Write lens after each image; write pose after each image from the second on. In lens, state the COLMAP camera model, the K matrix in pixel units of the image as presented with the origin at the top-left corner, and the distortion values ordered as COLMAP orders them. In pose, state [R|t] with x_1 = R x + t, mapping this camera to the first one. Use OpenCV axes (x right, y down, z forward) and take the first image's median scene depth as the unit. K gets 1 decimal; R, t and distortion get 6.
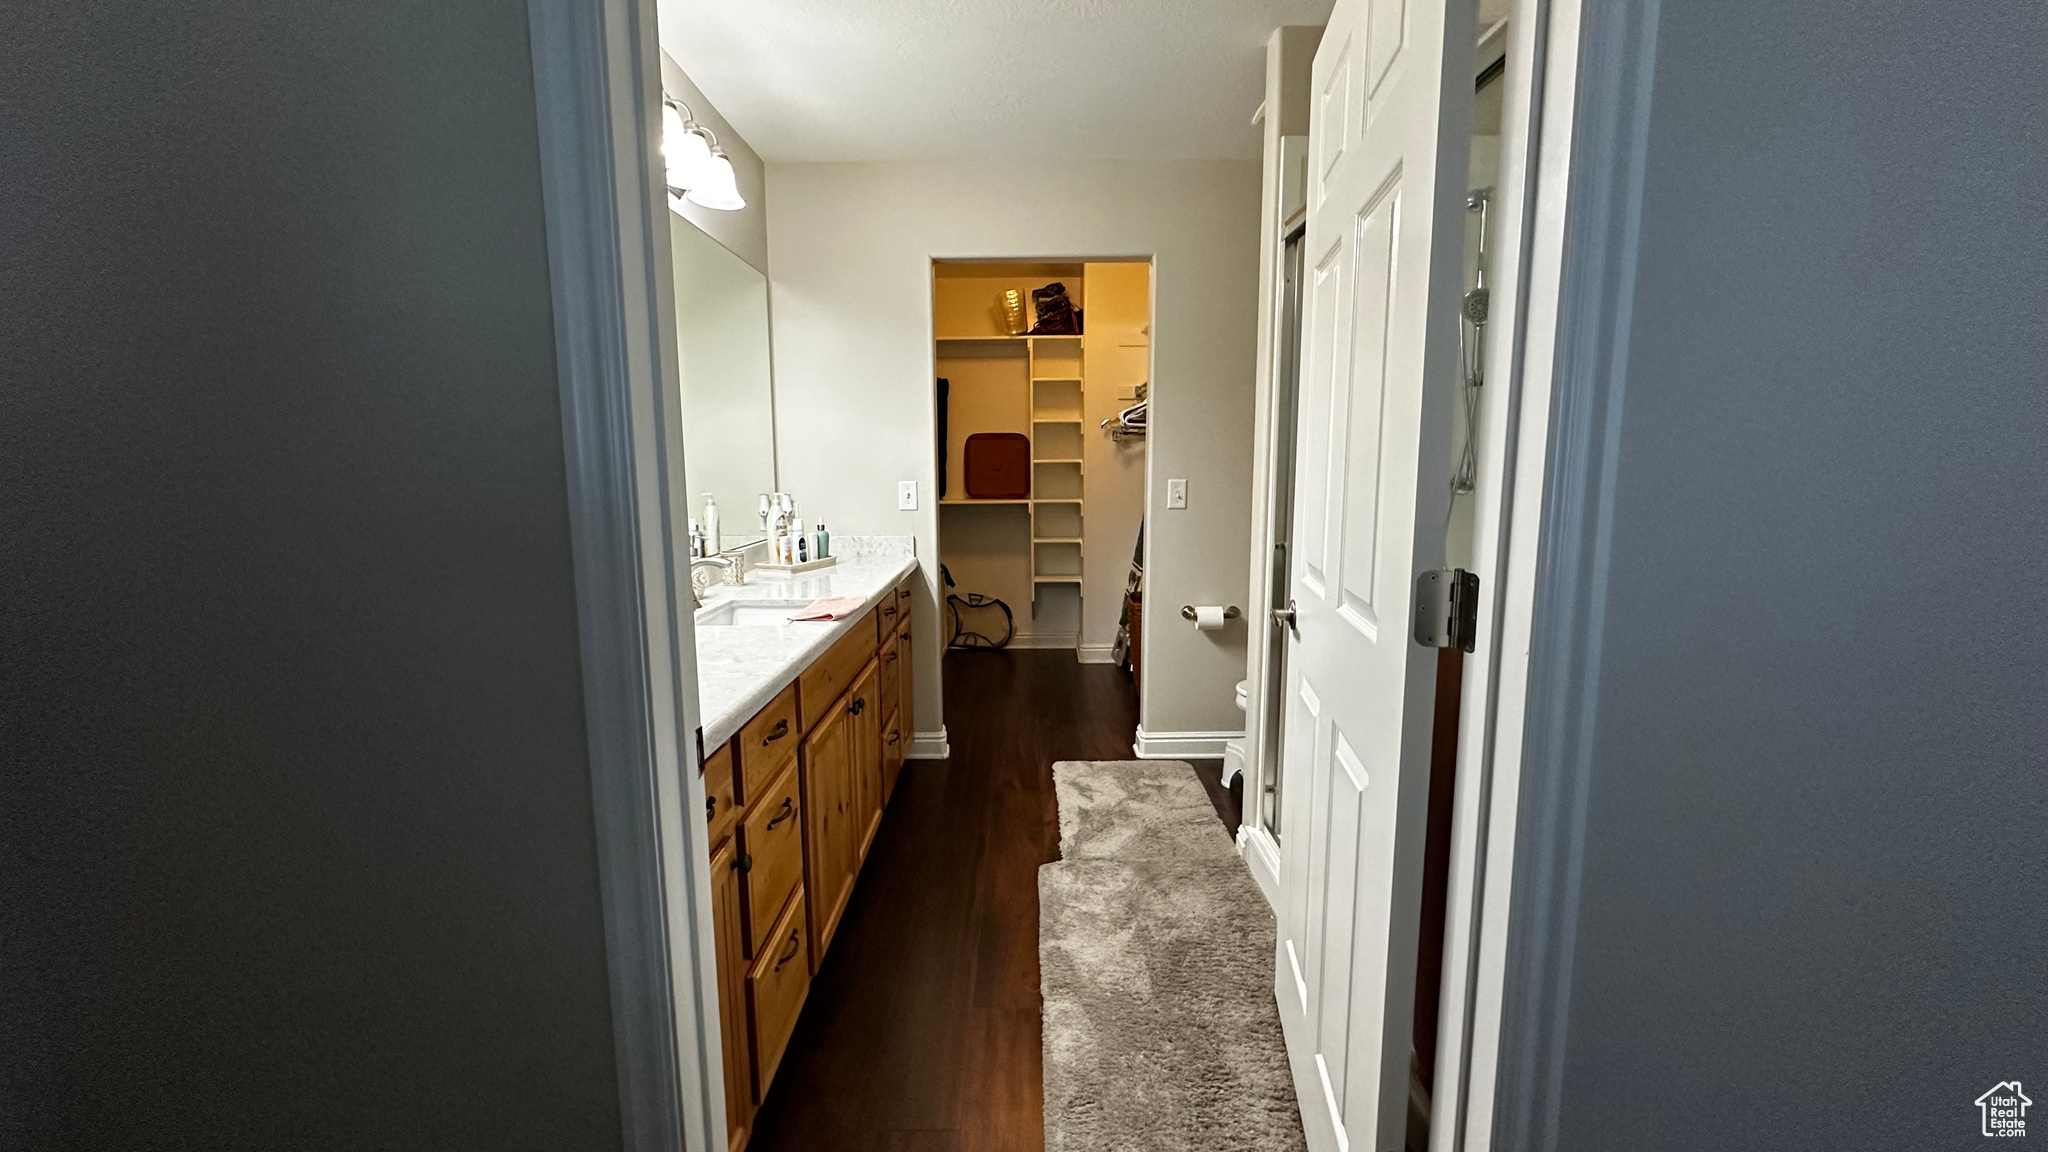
lens RADIAL K [[815.6, 0, 1025.2], [0, 815.6, 578.6], [0, 0, 1]] dist [-0.002683, 0.000330]
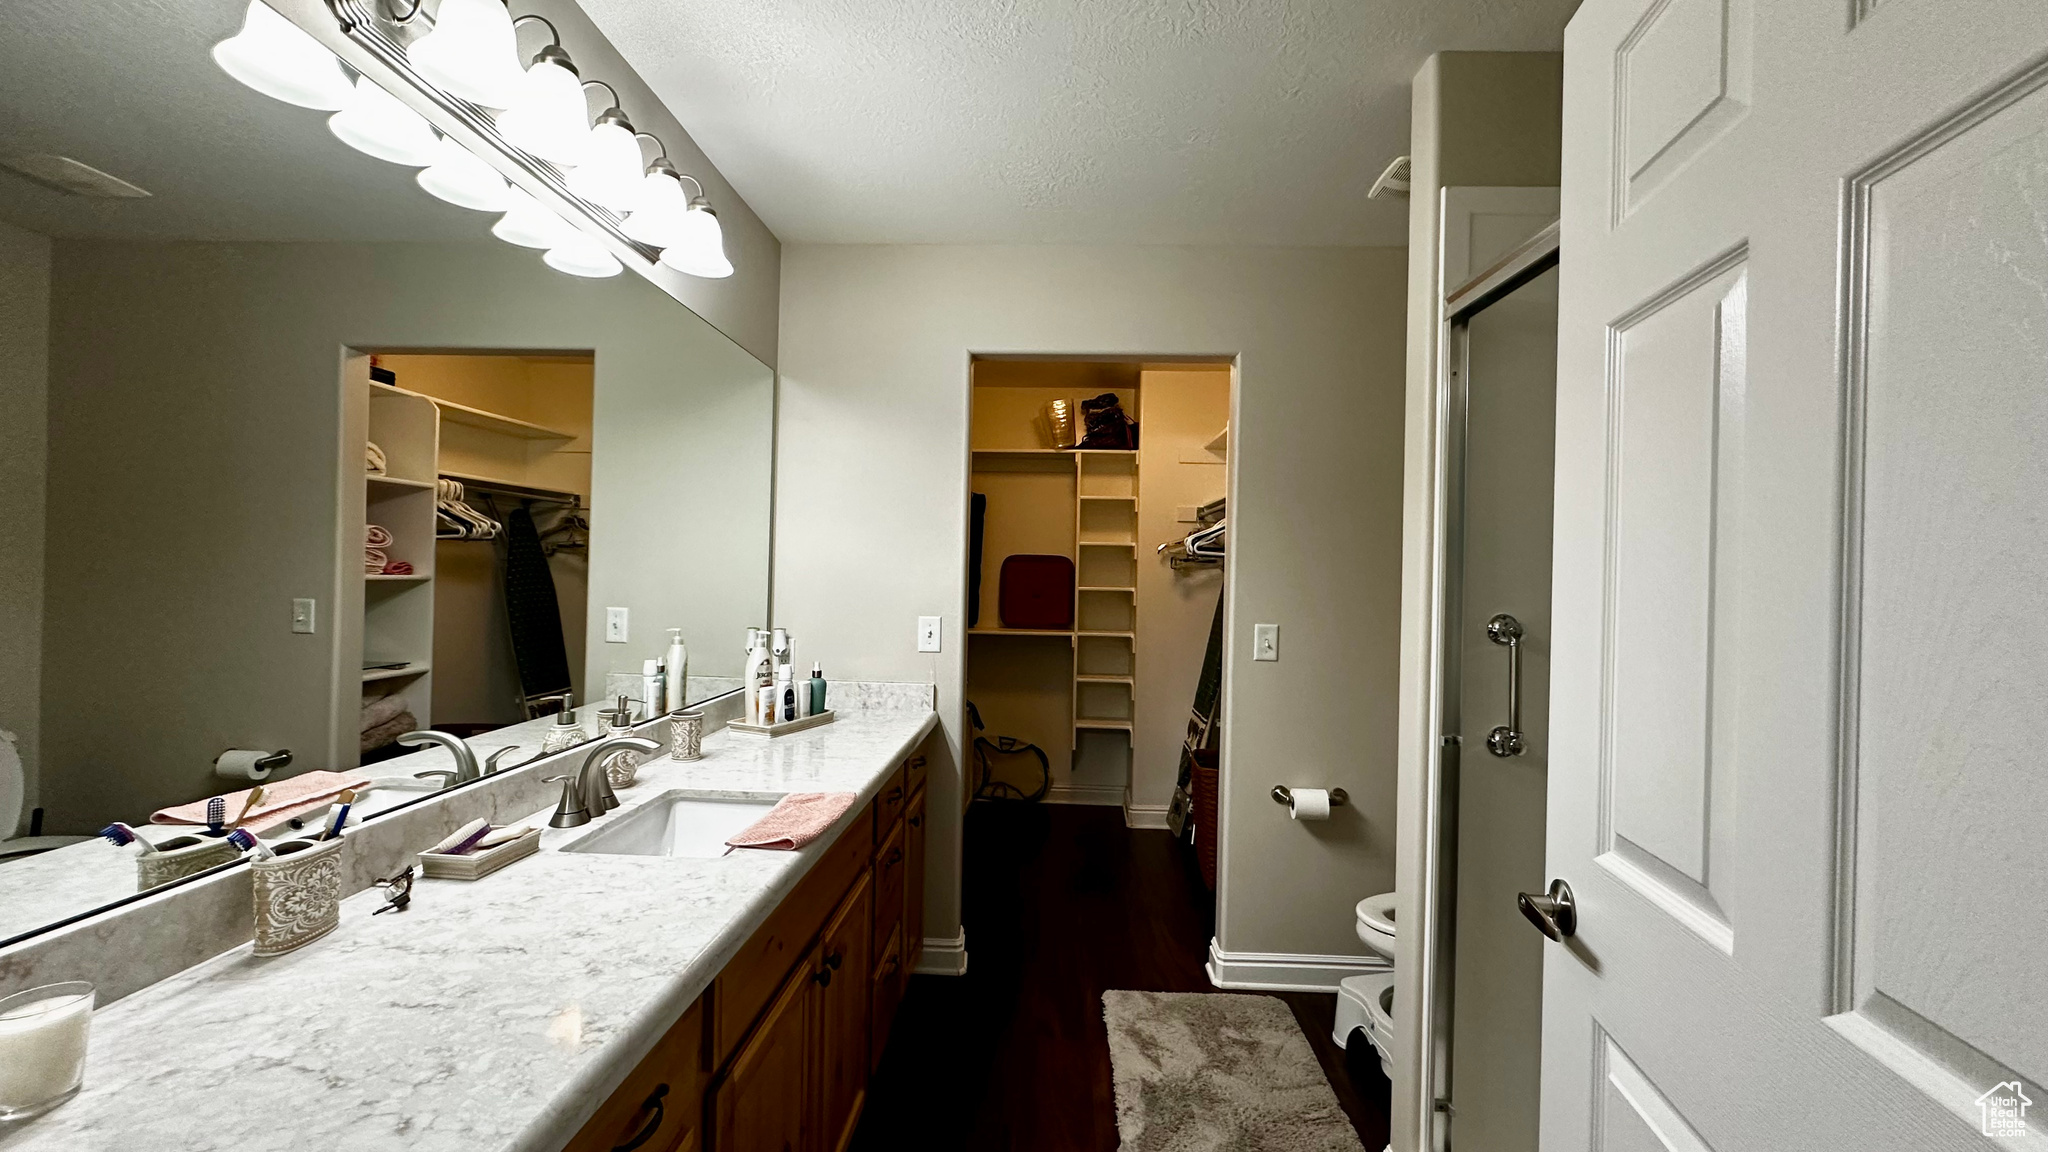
lens RADIAL K [[815.6, 0, 1027.7], [0, 815.6, 573.5], [0, 0, 1]] dist [-0.002683, 0.000330]
pose [[0.998898, 0.026537, -0.038700, -0.016959], [-0.031867, 0.989016, -0.144335, -0.048385], [0.034445, 0.145409, 0.988772, 0.198031]]
